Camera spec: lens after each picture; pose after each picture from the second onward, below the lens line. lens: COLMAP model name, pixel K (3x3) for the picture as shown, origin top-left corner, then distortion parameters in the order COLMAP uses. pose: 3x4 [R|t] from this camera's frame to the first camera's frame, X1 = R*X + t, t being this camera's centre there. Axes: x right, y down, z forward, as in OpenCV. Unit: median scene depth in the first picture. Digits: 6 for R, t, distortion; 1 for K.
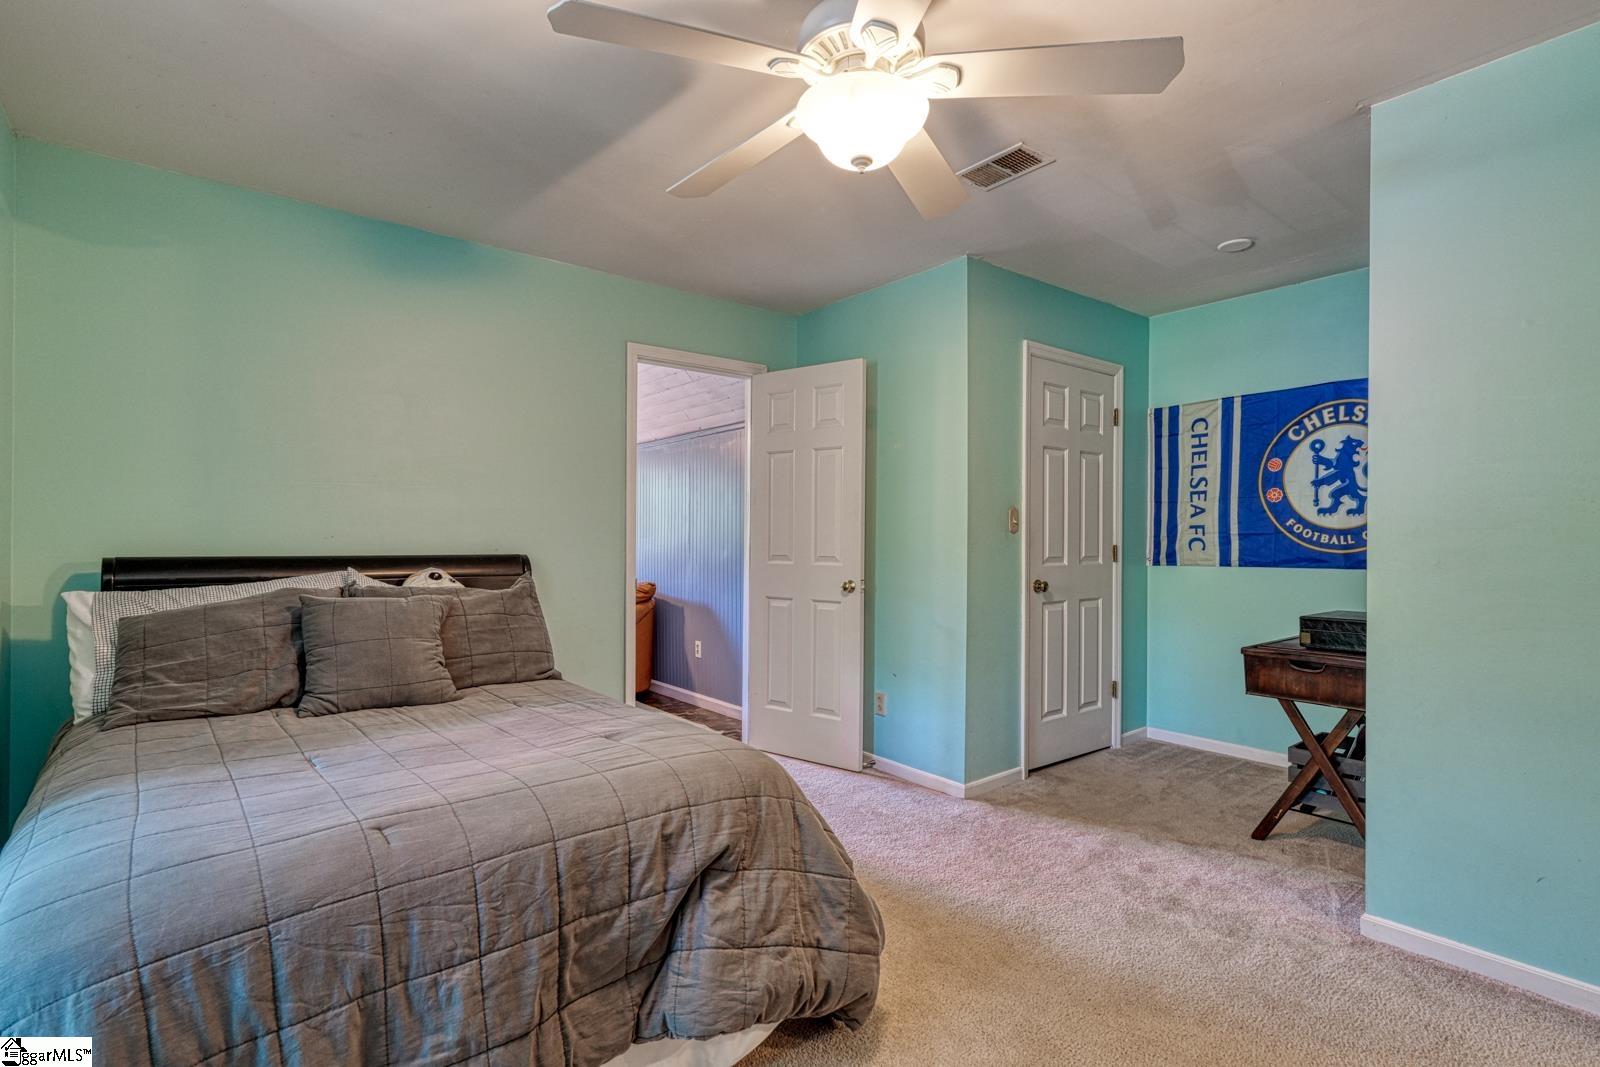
lens RADIAL K [[787.5, 0, 800.0], [0, 787.5, 533.5], [0, 0, 1]] dist [0.001408, 0.000161]
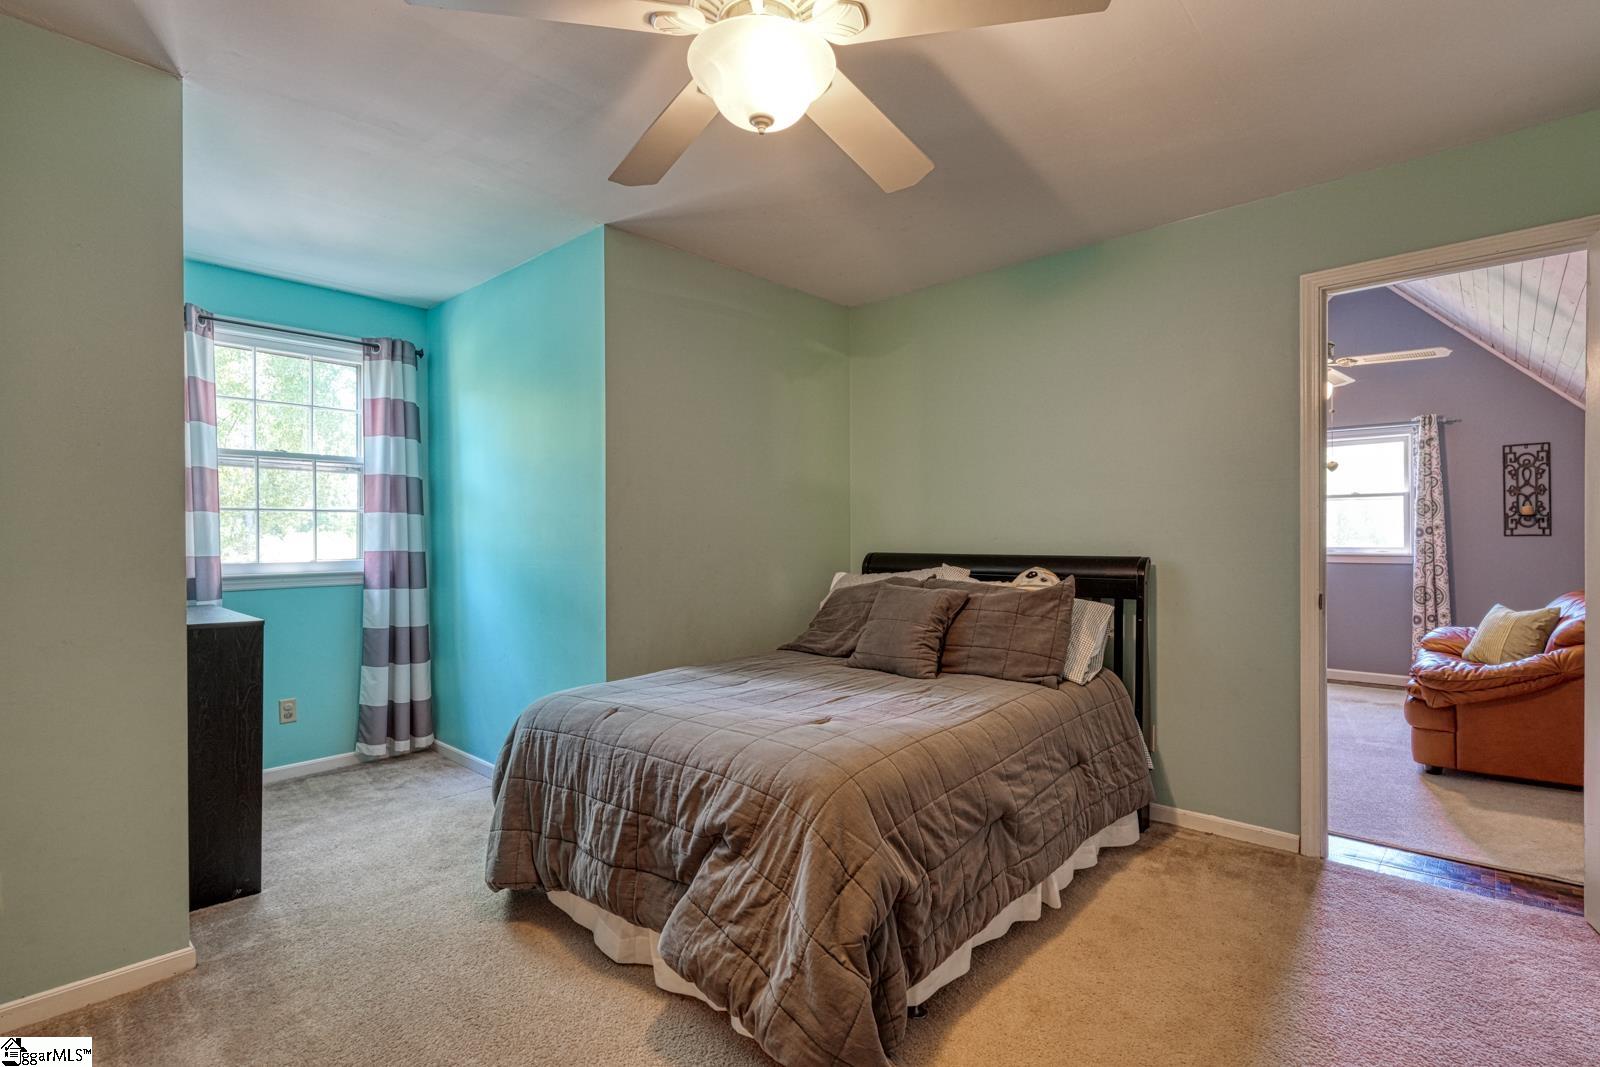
lens RADIAL K [[766.4, 0, 796.5], [0, 766.4, 539.6], [0, 0, 1]] dist [-0.000045, -0.000318]
pose [[0.146421, -0.004214, -0.989213, 0.908829], [0.009374, 0.999952, -0.002873, 0.008209], [0.989178, -0.008852, 0.146453, 0.884921]]
